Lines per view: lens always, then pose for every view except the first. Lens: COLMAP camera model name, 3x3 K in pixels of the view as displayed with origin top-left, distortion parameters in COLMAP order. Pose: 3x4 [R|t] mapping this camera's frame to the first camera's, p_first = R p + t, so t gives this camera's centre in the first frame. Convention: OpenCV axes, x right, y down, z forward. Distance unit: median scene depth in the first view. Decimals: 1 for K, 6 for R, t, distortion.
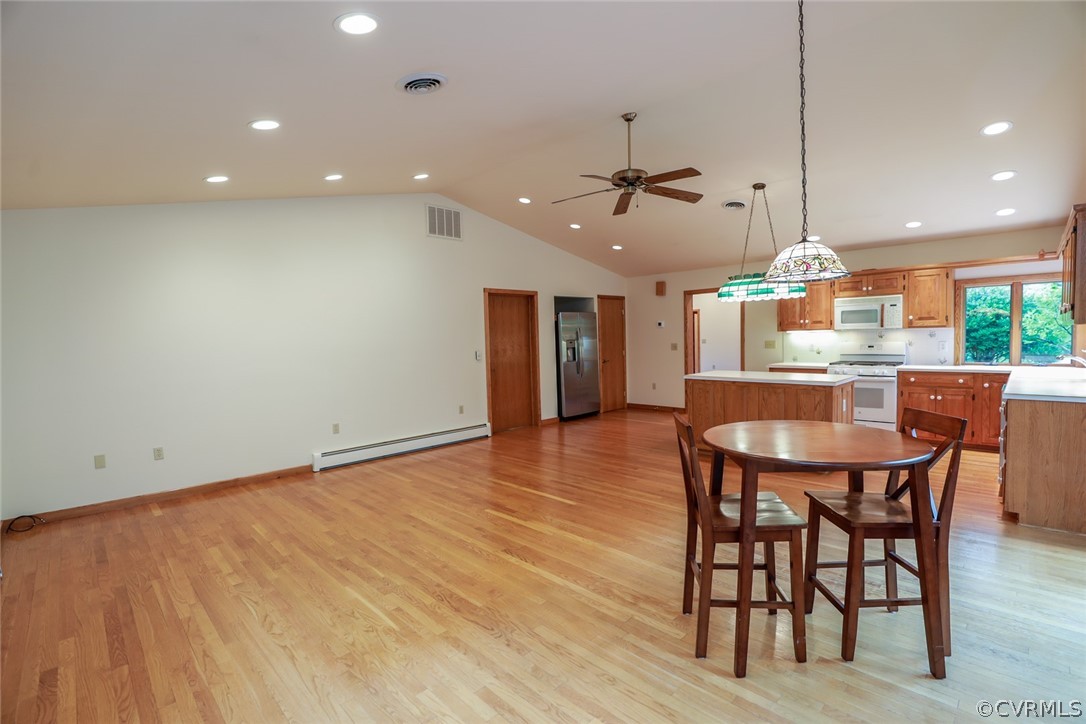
lens RADIAL K [[501.2, 0, 543.0], [0, 501.2, 362.0], [0, 0, 1]] dist [-0.041410, 0.010669]
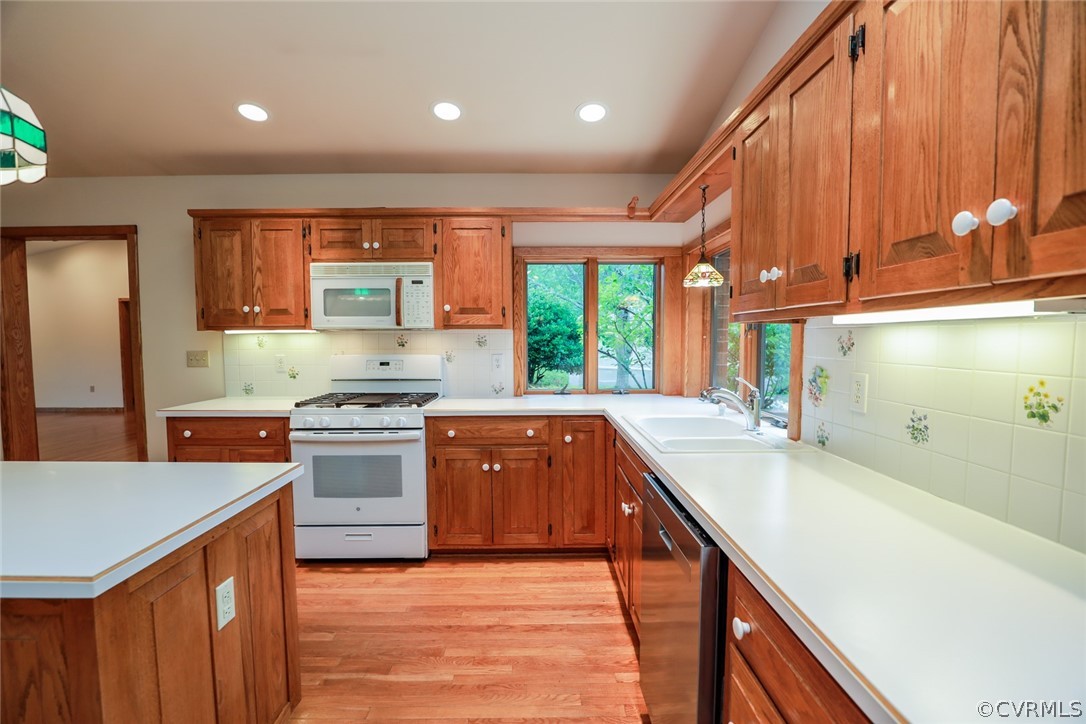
lens RADIAL K [[496.5, 0, 545.4], [0, 496.5, 367.8], [0, 0, 1]] dist [-0.037466, 0.007537]
pose [[0.691461, -0.021074, 0.722107, 0.438305], [0.021419, 0.999733, 0.008667, -0.029784], [-0.722097, 0.009474, 0.691727, 0.560355]]
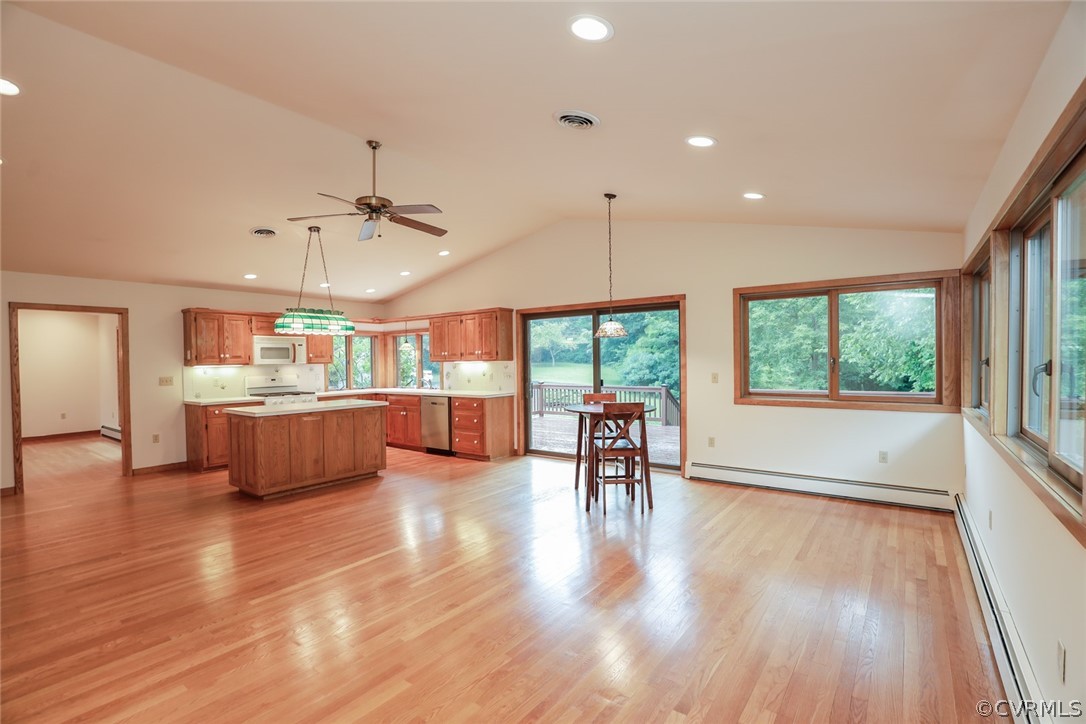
lens RADIAL K [[497.1, 0, 543.6], [0, 497.1, 369.0], [0, 0, 1]] dist [-0.040432, 0.008629]
pose [[-0.152690, 0.009369, 0.988230, -0.597090], [0.067737, 0.997703, 0.001007, -0.016019], [-0.985950, 0.067094, -0.152974, 0.594985]]
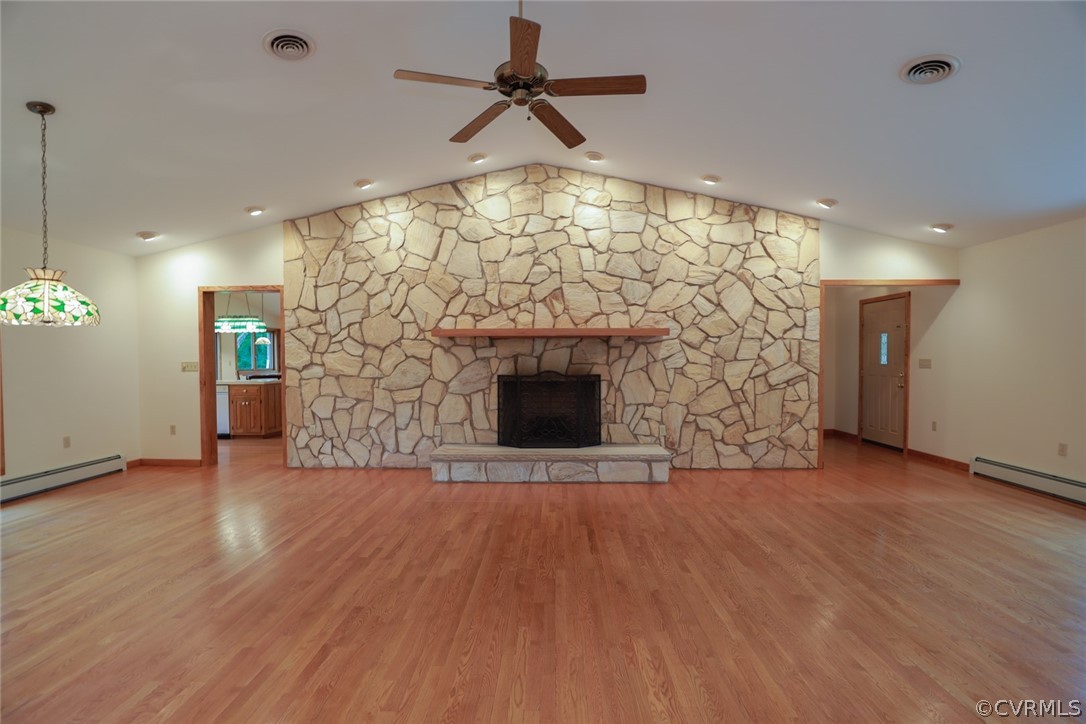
lens RADIAL K [[498.2, 0, 542.4], [0, 498.2, 369.3], [0, 0, 1]] dist [-0.040806, 0.008926]
pose [[-0.720980, 0.045809, -0.691440, 0.717999], [-0.011117, 0.996919, 0.077640, -0.121314], [0.692866, 0.063664, -0.718250, 2.437375]]
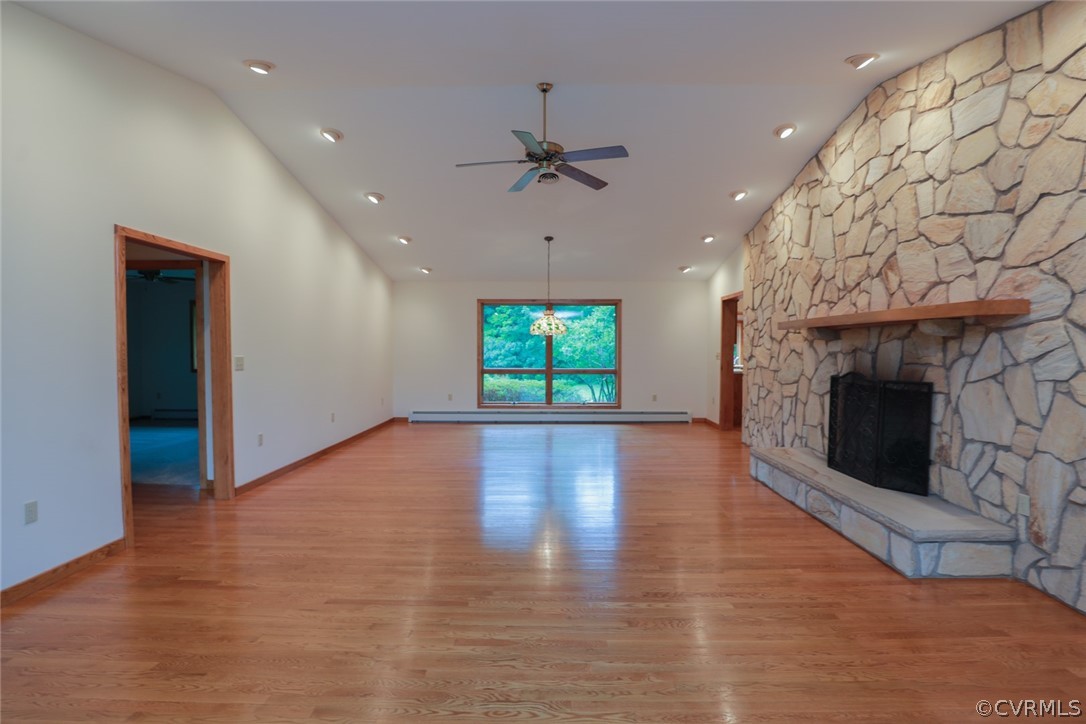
lens RADIAL K [[508.7, 0, 546.1], [0, 508.7, 369.4], [0, 0, 1]] dist [-0.033088, 0.001075]
pose [[-0.699137, -0.006786, 0.714955, -0.081900], [0.049307, 0.997117, 0.057680, -0.110999], [-0.713285, 0.075578, -0.696787, 2.555542]]
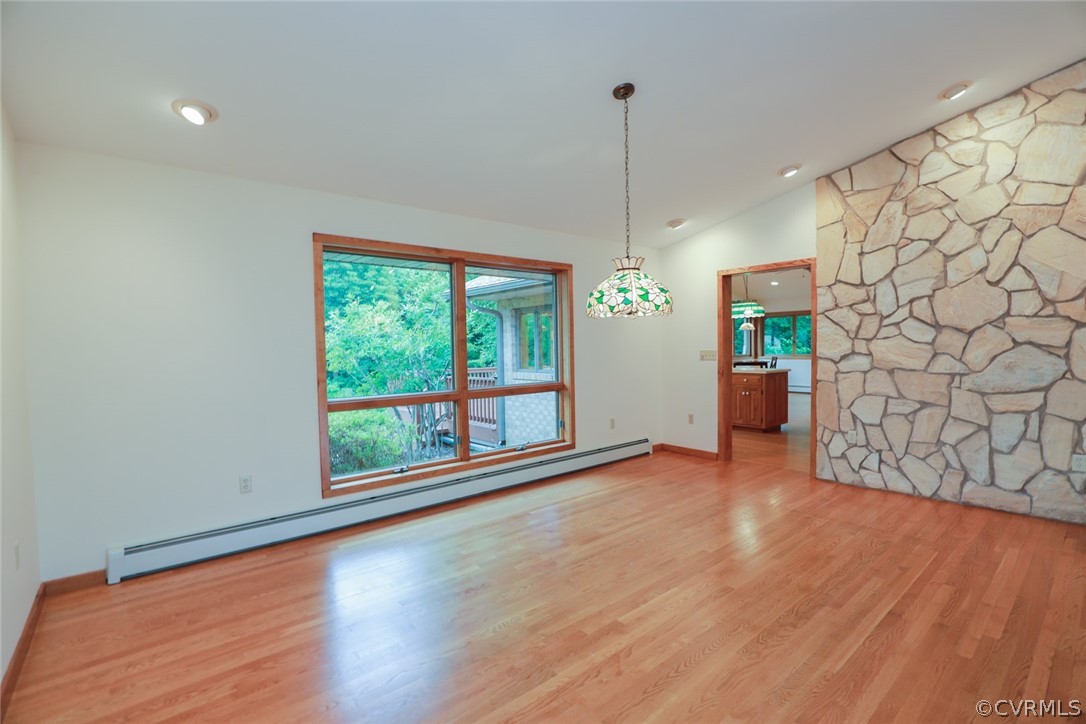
lens RADIAL K [[498.2, 0, 542.4], [0, 498.2, 369.3], [0, 0, 1]] dist [-0.040806, 0.008926]
pose [[-0.995540, 0.038906, 0.085949, 0.784513], [0.046939, 0.994512, 0.093507, -0.120685], [-0.081840, 0.097124, -0.991902, 2.231206]]
